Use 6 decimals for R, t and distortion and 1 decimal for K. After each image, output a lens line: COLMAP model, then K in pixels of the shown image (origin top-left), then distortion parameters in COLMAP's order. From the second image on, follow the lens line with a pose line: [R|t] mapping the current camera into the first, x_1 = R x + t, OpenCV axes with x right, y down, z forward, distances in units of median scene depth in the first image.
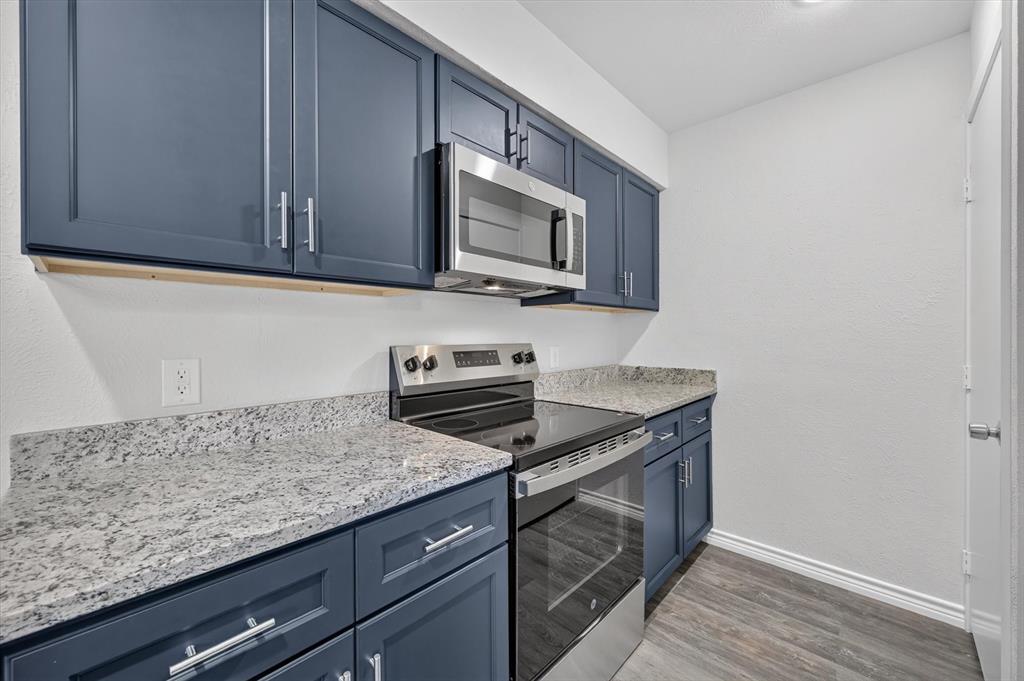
lens RADIAL K [[407.7, 0, 515.4], [0, 407.7, 336.8], [0, 0, 1]] dist [-0.001455, 0.000310]
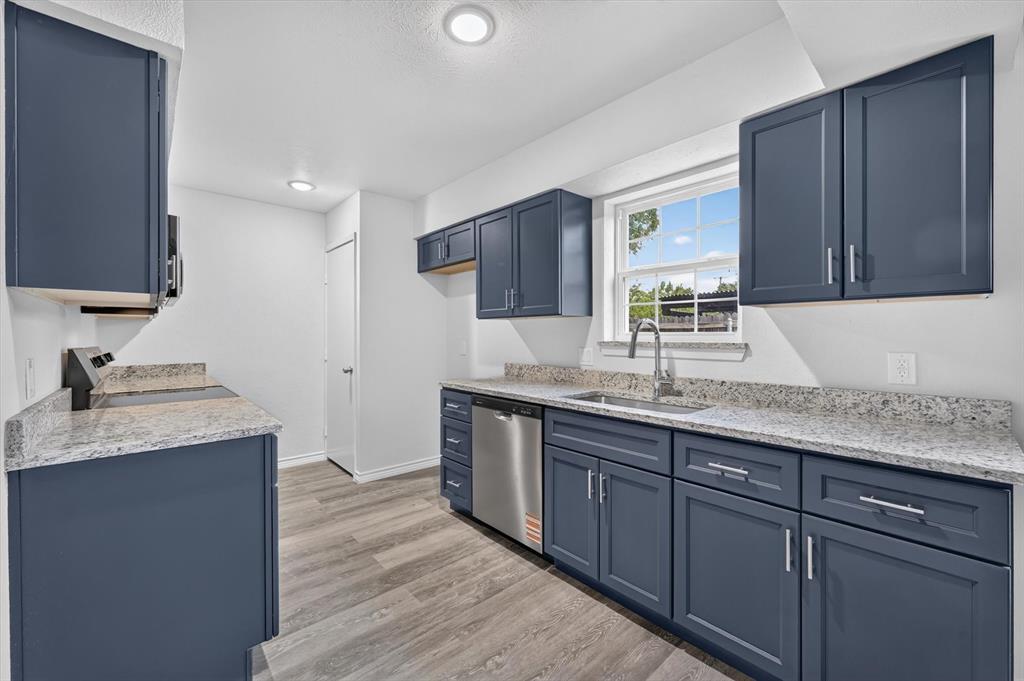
lens RADIAL K [[407.7, 0, 509.2], [0, 407.7, 333.1], [0, 0, 1]] dist [-0.001455, 0.000310]
pose [[0.107732, 0.006912, 0.994156, -1.554131], [0.013772, 0.999870, -0.008444, 0.007690], [-0.994085, 0.014601, 0.107623, -0.440535]]
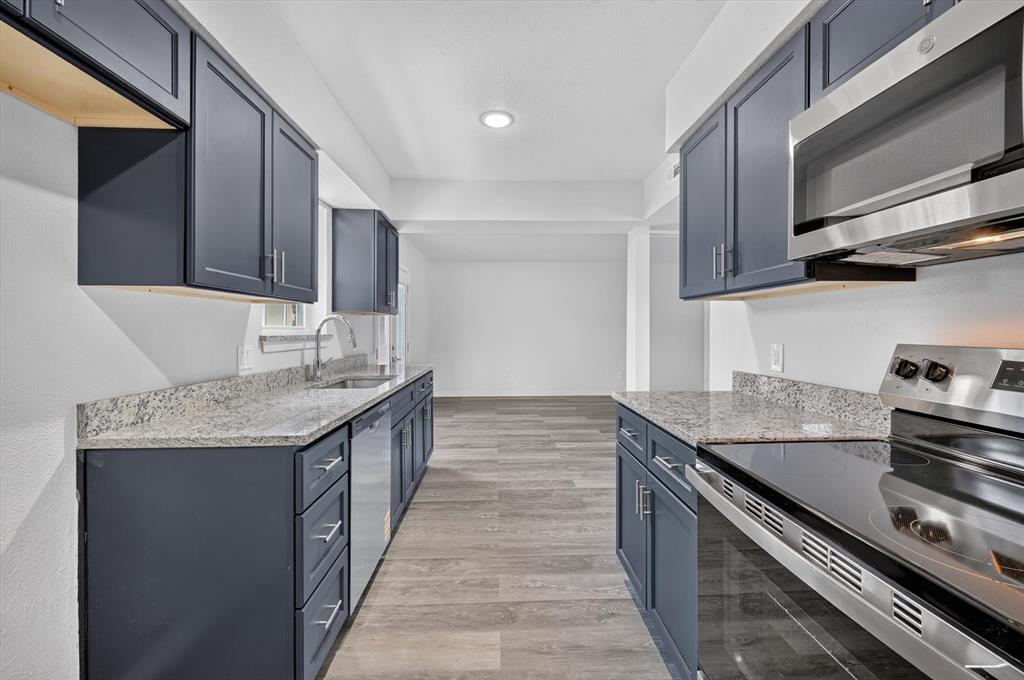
lens RADIAL K [[407.7, 0, 513.6], [0, 407.7, 334.9], [0, 0, 1]] dist [-0.001455, 0.000310]
pose [[-0.712558, 0.010403, -0.701536, 0.918802], [-0.007602, 0.999717, 0.022547, -0.009799], [0.701572, 0.021399, -0.712277, 1.179386]]
